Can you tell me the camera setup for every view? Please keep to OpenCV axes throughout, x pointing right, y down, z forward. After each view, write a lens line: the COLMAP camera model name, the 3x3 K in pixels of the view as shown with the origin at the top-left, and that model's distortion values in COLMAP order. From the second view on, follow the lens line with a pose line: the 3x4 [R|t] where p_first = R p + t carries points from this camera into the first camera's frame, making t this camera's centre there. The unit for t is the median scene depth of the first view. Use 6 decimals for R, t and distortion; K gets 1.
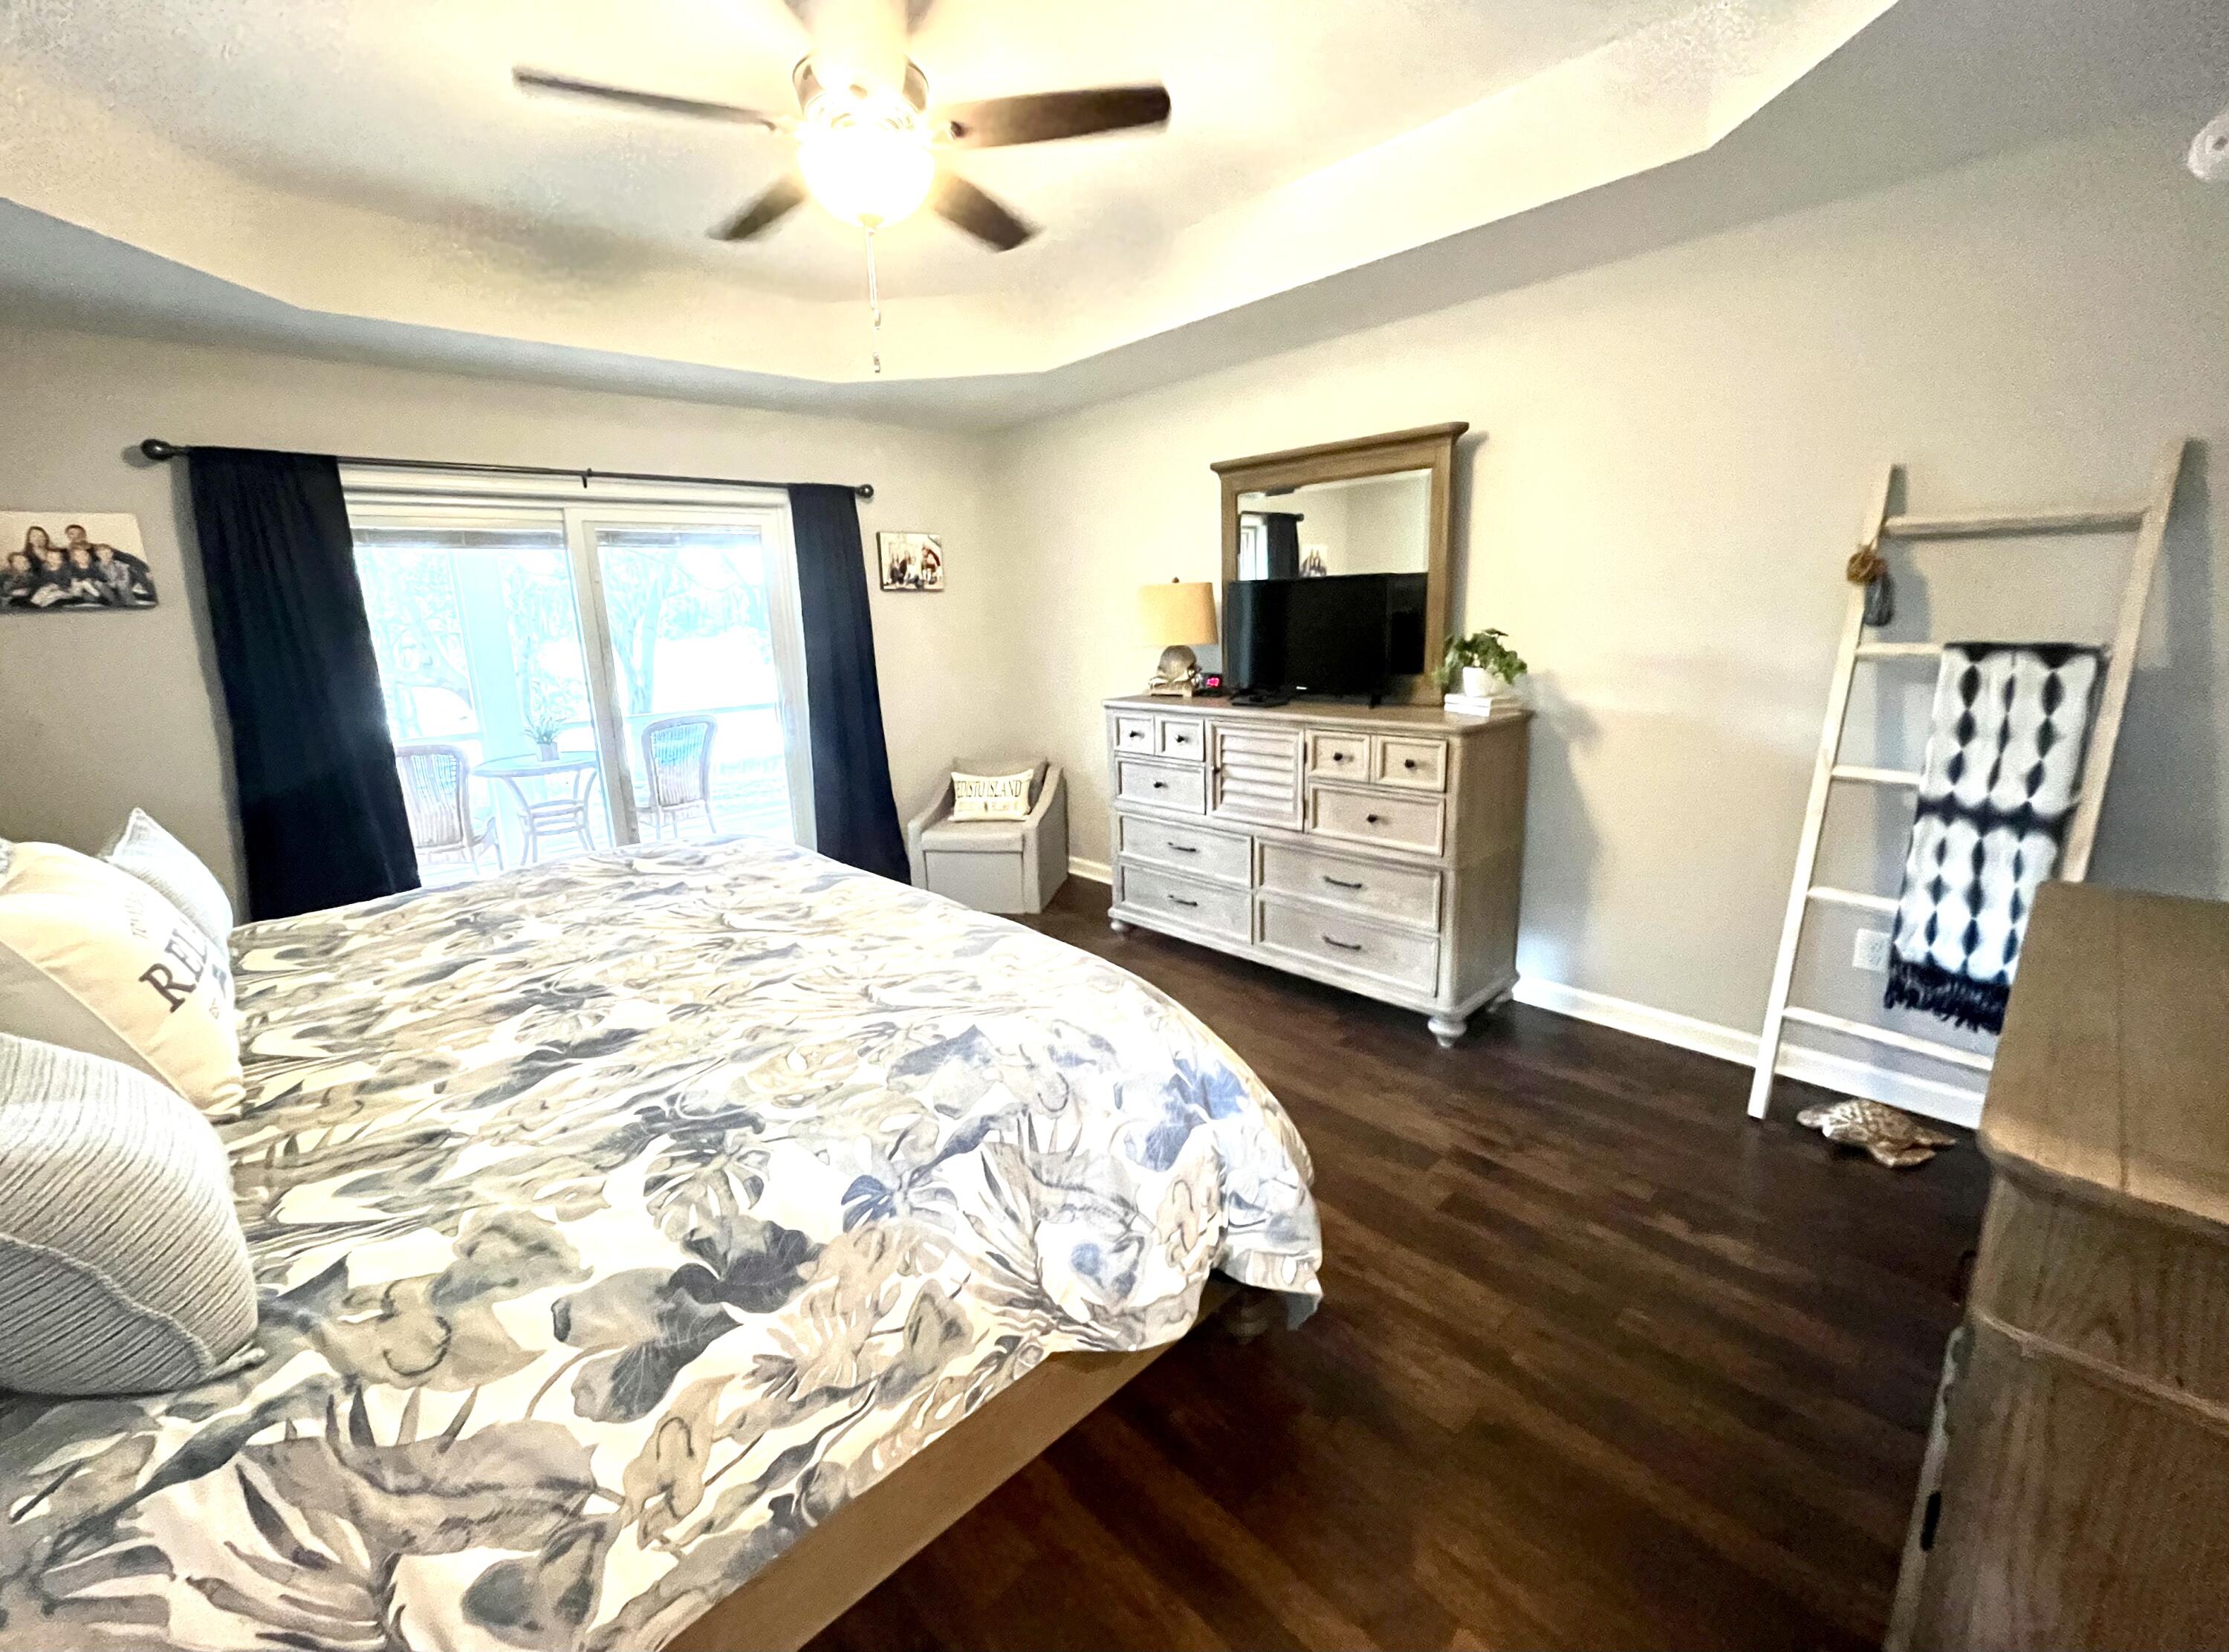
lens RADIAL K [[925.5, 0, 1103.4], [0, 925.5, 798.6], [0, 0, 1]] dist [-0.001987, 0.000030]
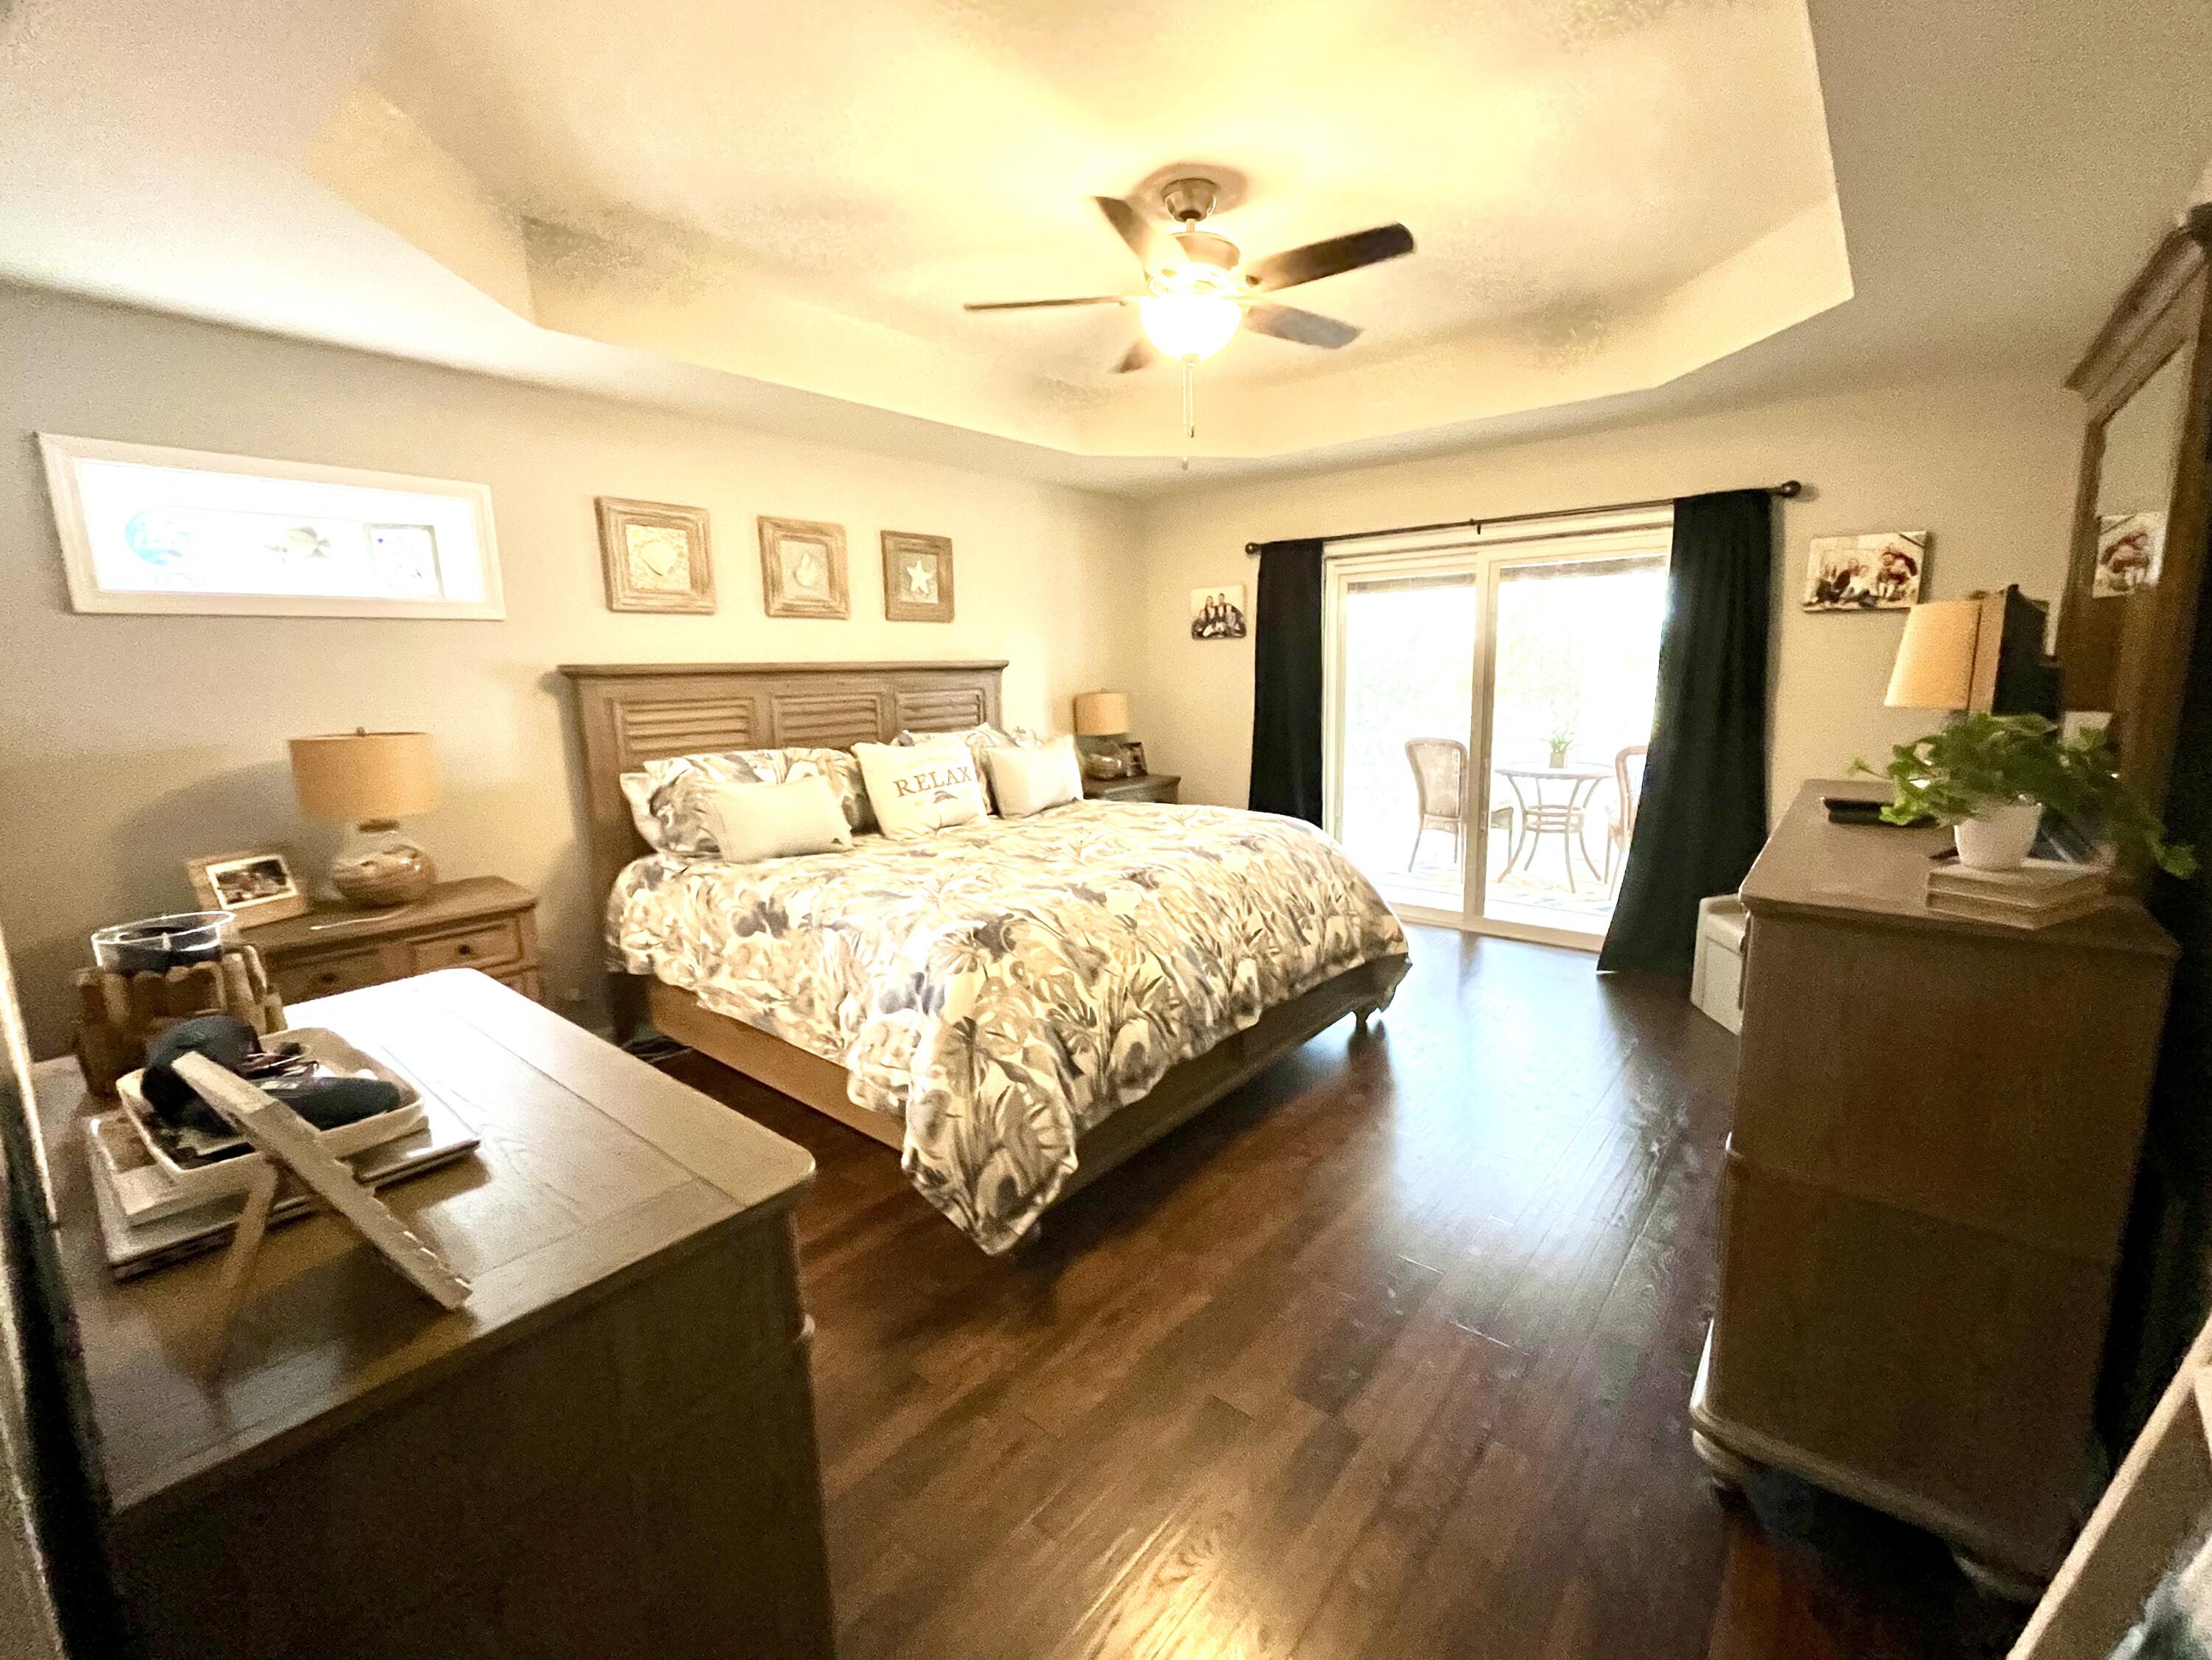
lens RADIAL K [[929.8, 0, 1106.0], [0, 929.8, 830.0], [0, 0, 1]] dist [0.001619, 0.000045]
pose [[0.133507, 0.209498, -0.968652, 0.783309], [-0.185741, 0.965372, 0.183189, -0.130871], [0.973487, 0.155461, 0.167796, 0.514642]]
